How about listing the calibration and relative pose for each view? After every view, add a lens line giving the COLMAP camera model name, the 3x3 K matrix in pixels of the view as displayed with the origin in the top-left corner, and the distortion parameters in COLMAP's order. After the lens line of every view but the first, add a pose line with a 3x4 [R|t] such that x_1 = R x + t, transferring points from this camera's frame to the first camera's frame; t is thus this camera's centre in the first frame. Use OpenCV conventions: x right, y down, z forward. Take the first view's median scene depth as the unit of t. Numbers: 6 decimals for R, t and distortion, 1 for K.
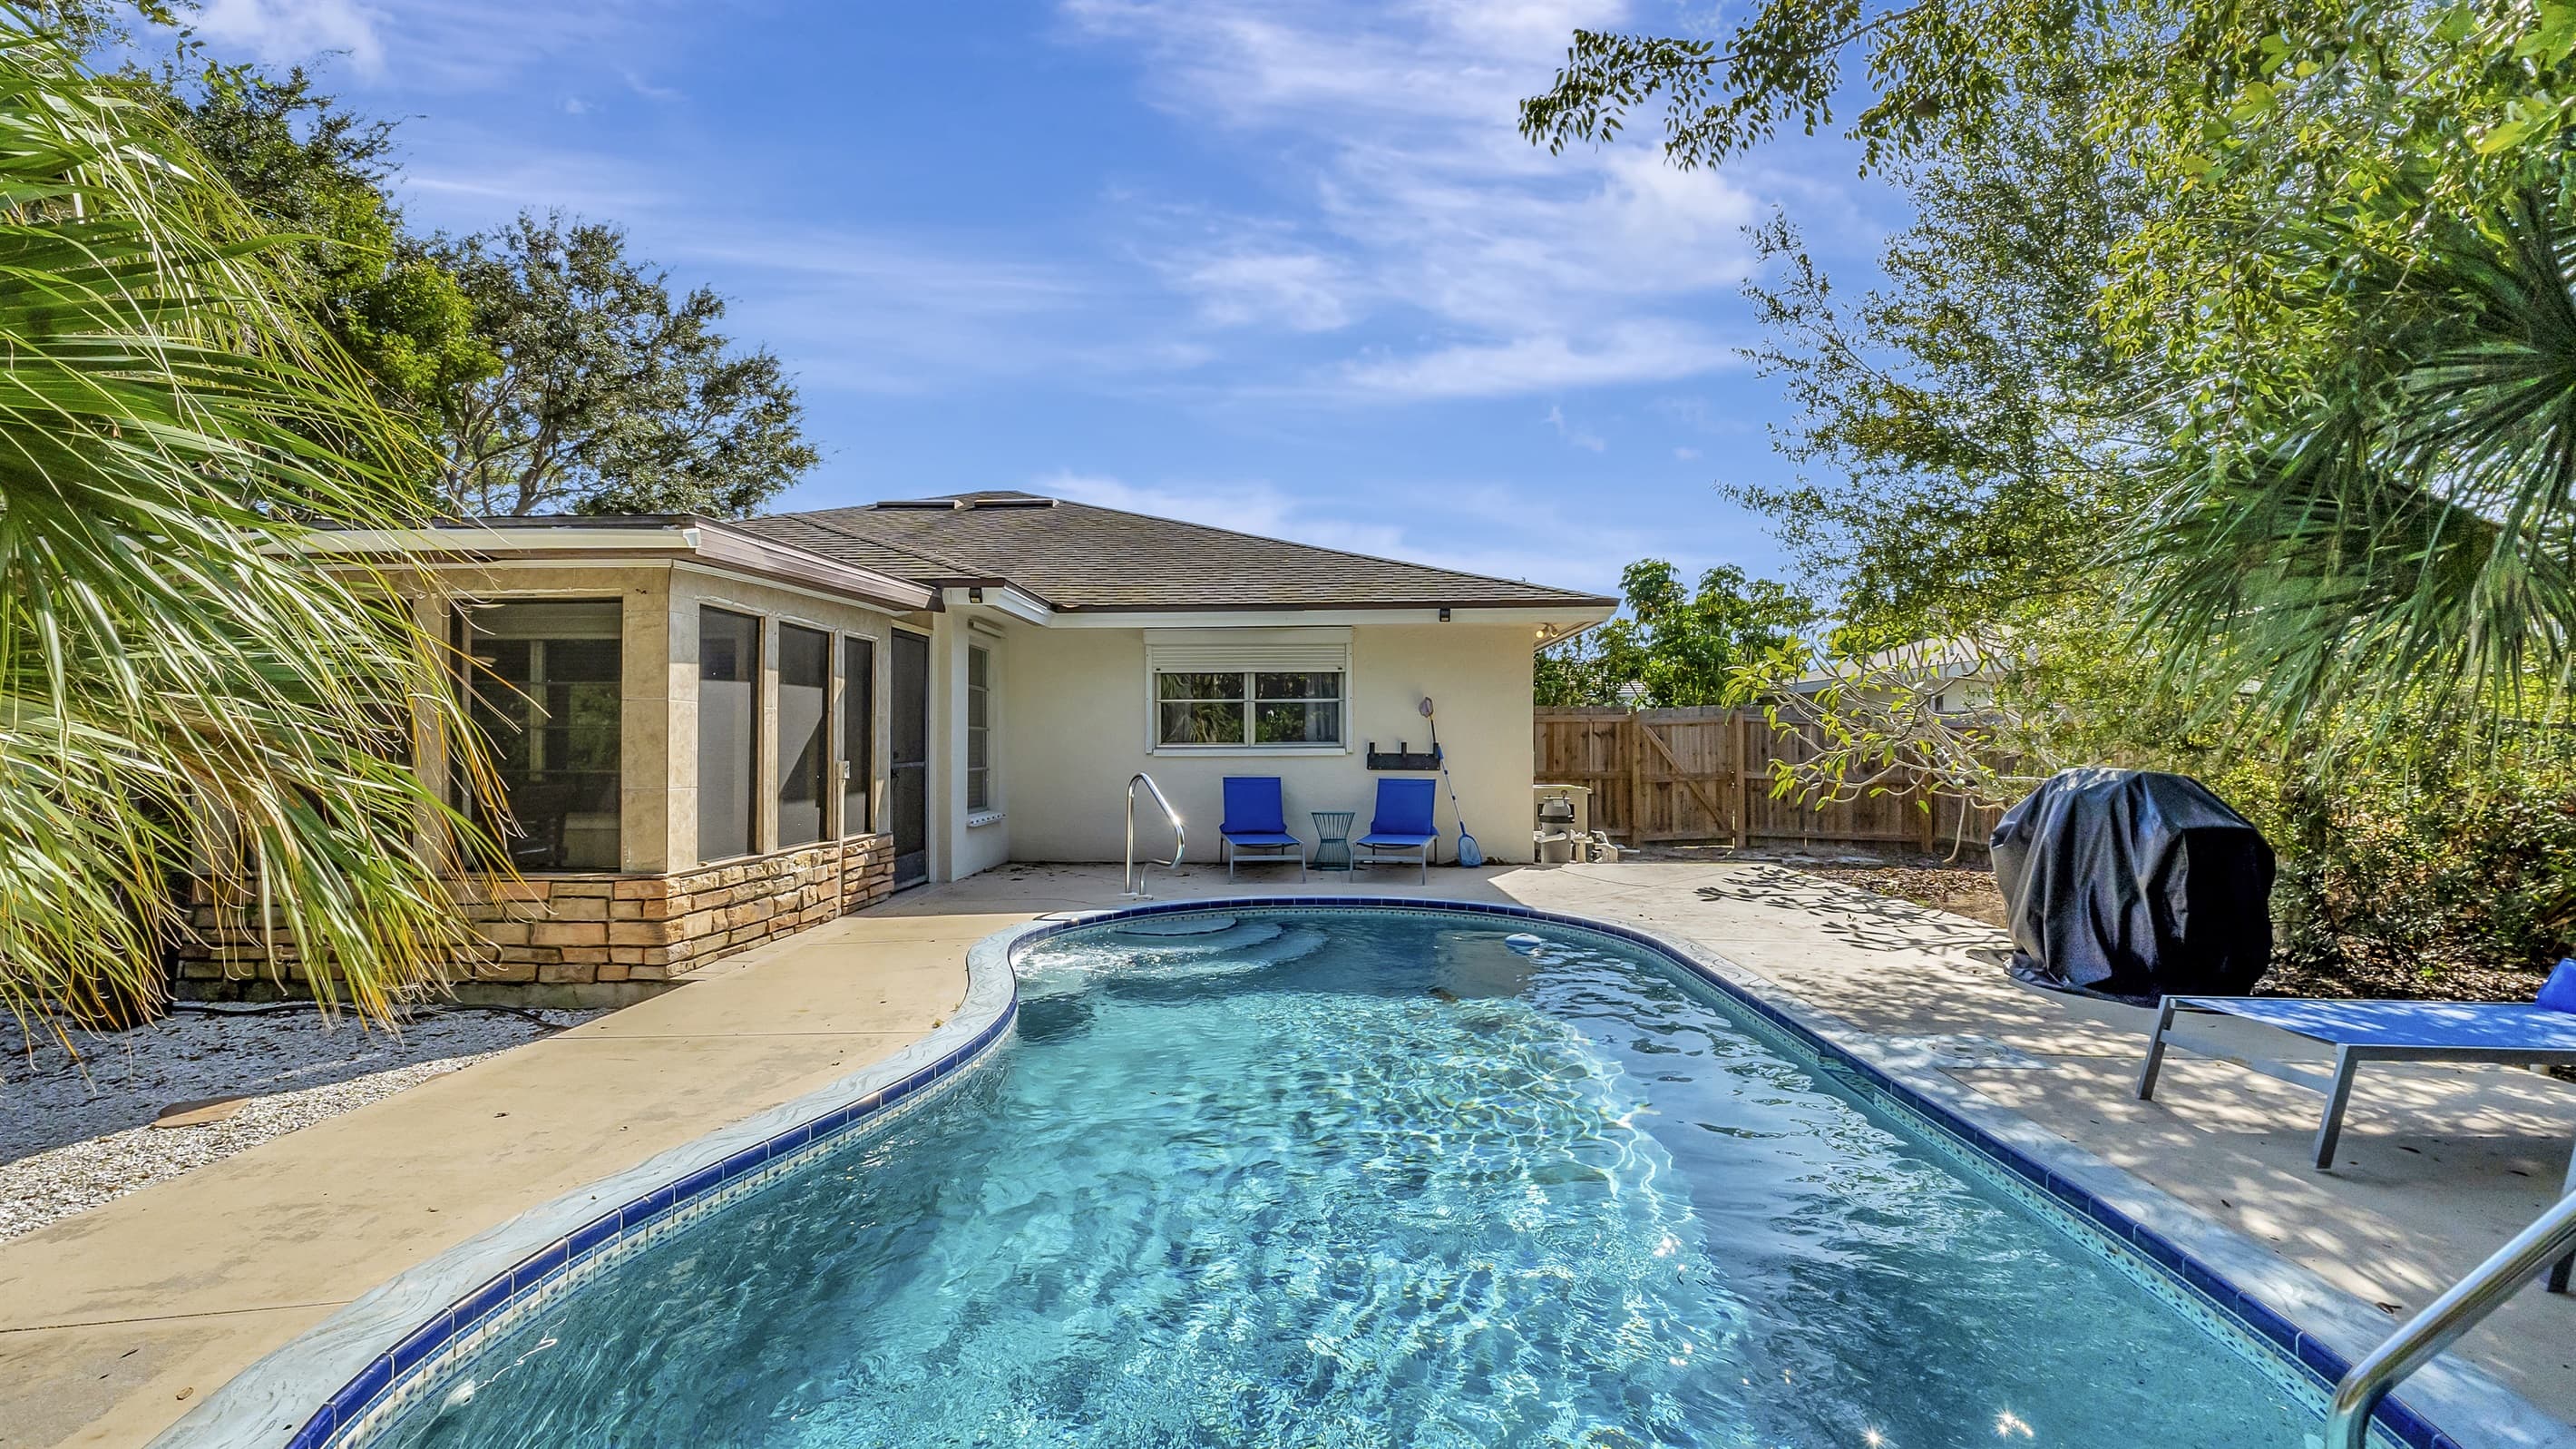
lens RADIAL K [[1068.6, 0, 1313.1], [0, 1068.6, 730.4], [0, 0, 1]] dist [-0.003090, 0.000006]
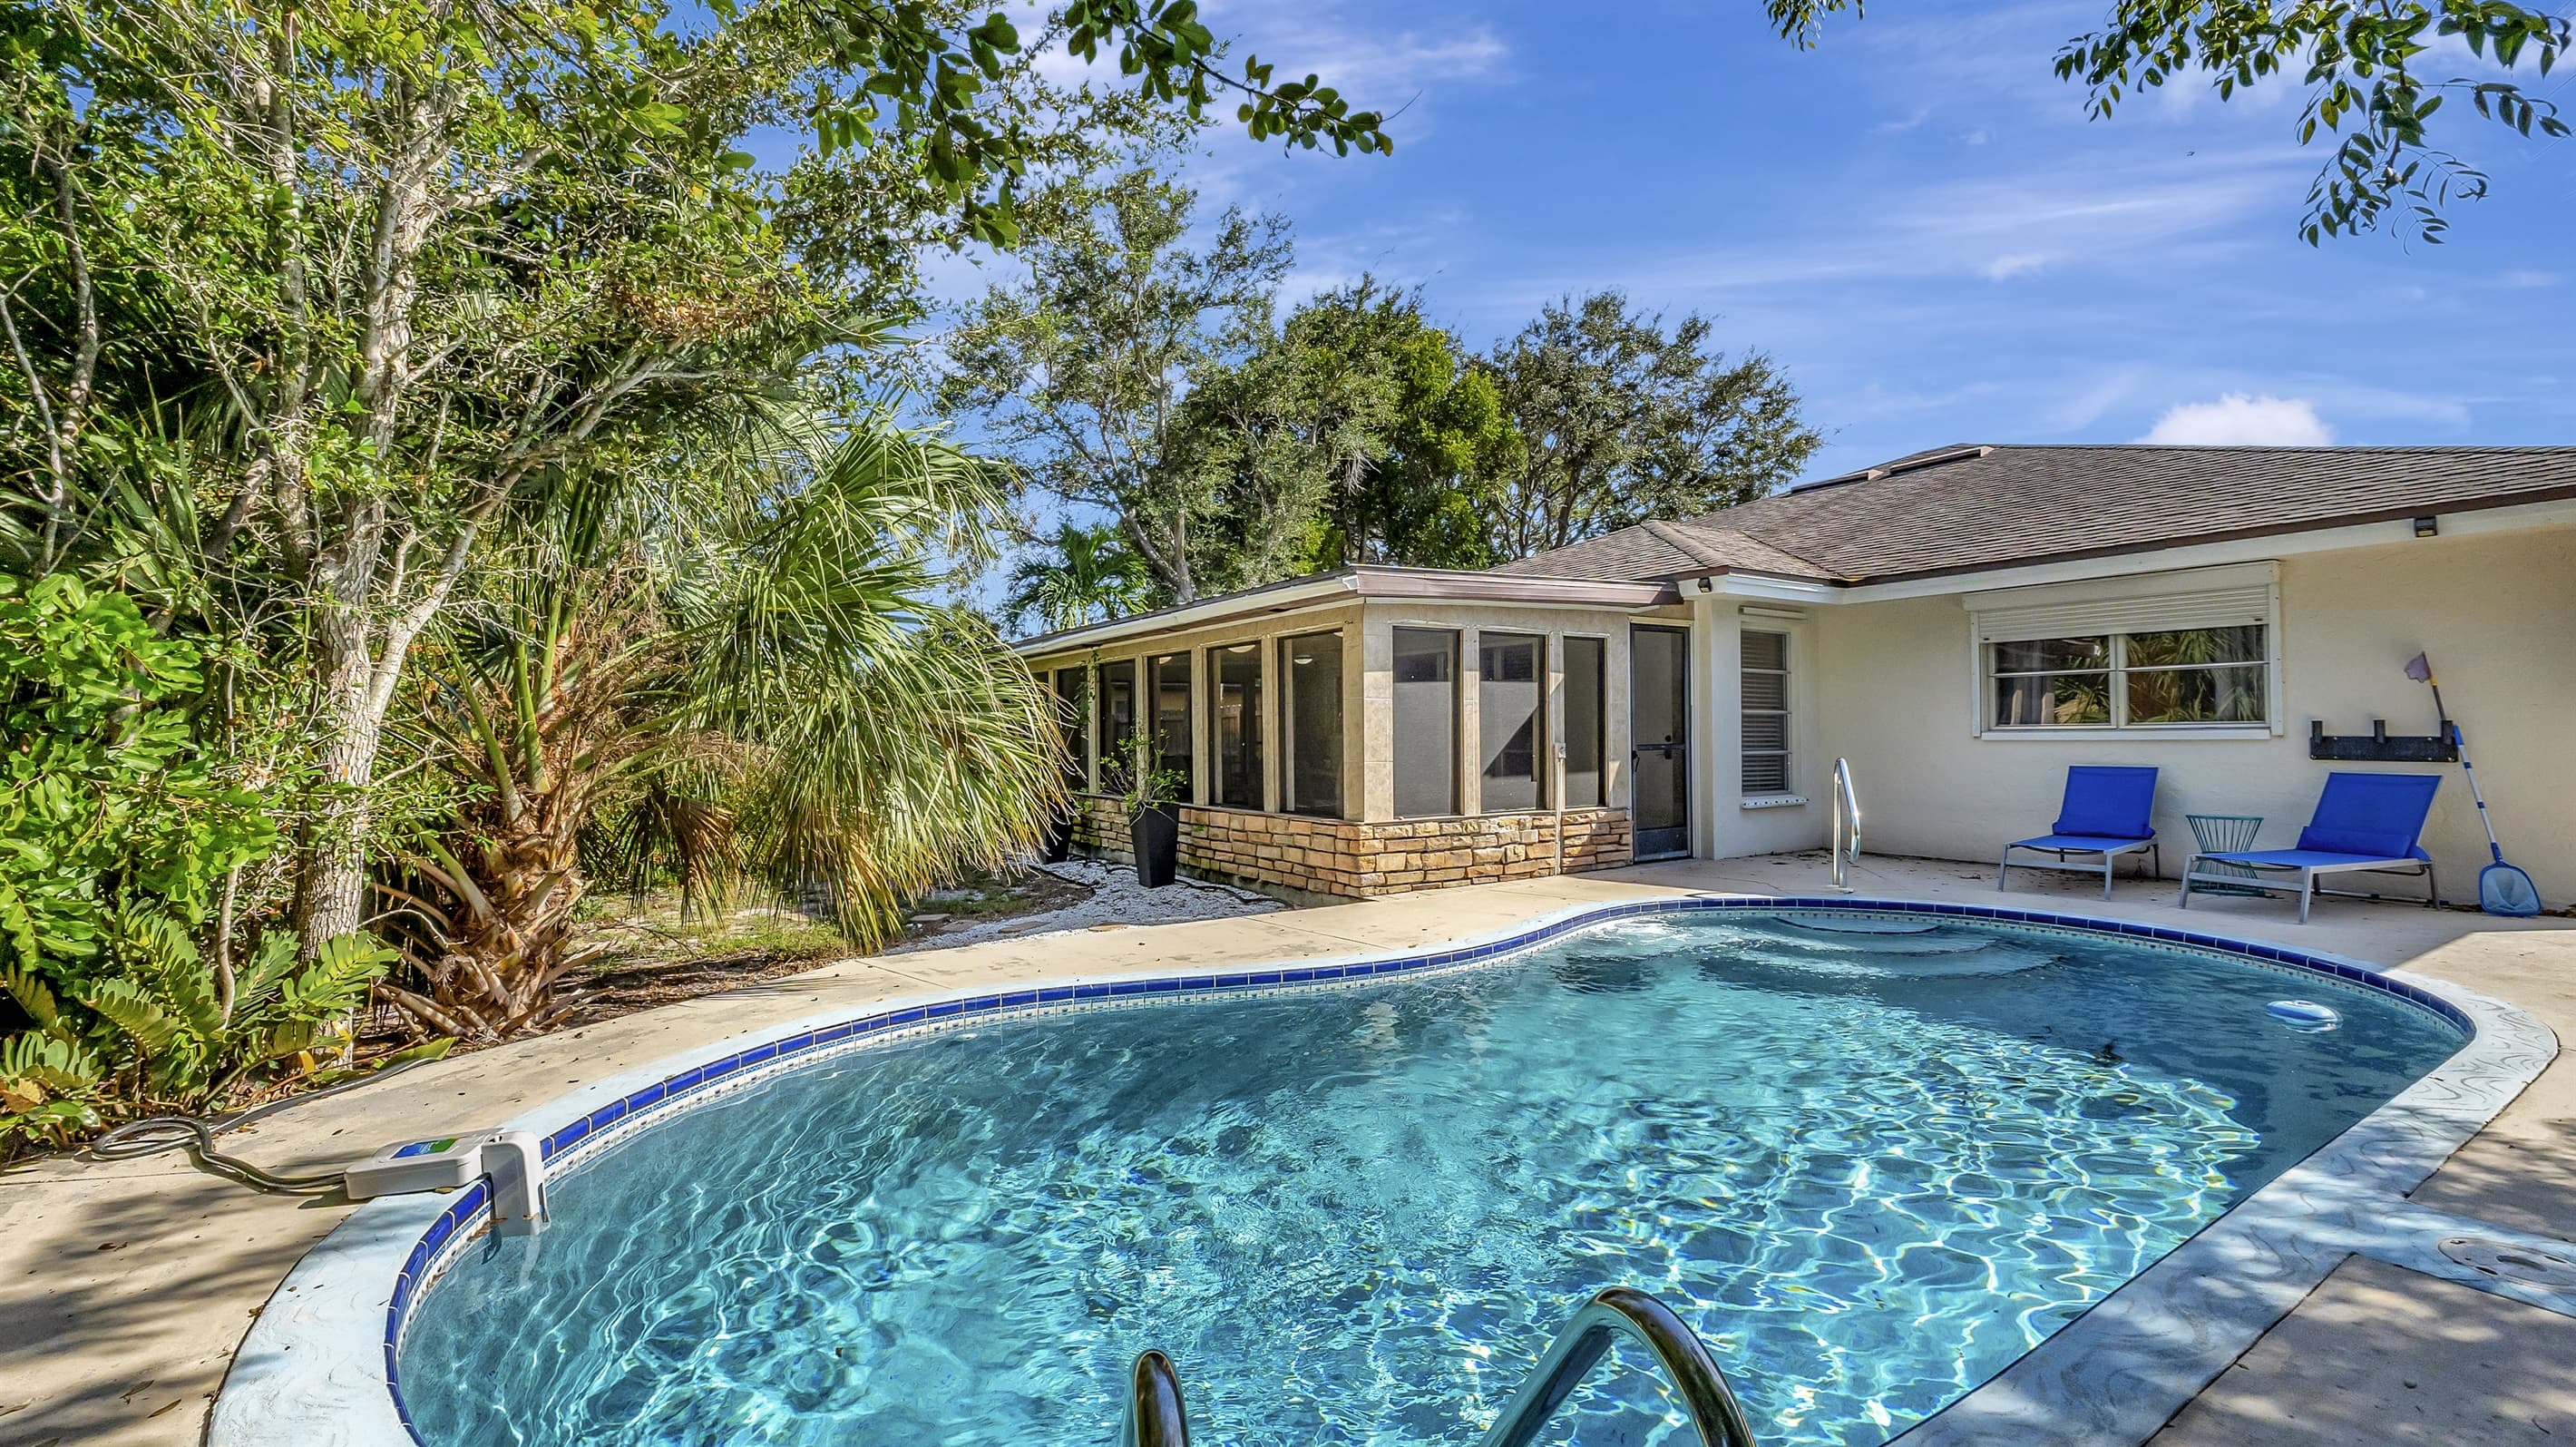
lens RADIAL K [[1068.5, 0, 1313.1], [0, 1068.5, 729.4], [0, 0, 1]] dist [-0.003090, 0.000006]
pose [[0.602617, -0.006561, -0.798003, 0.297133], [0.017746, 0.999829, 0.005180, 0.002446], [0.797833, -0.017283, 0.602631, 0.066830]]
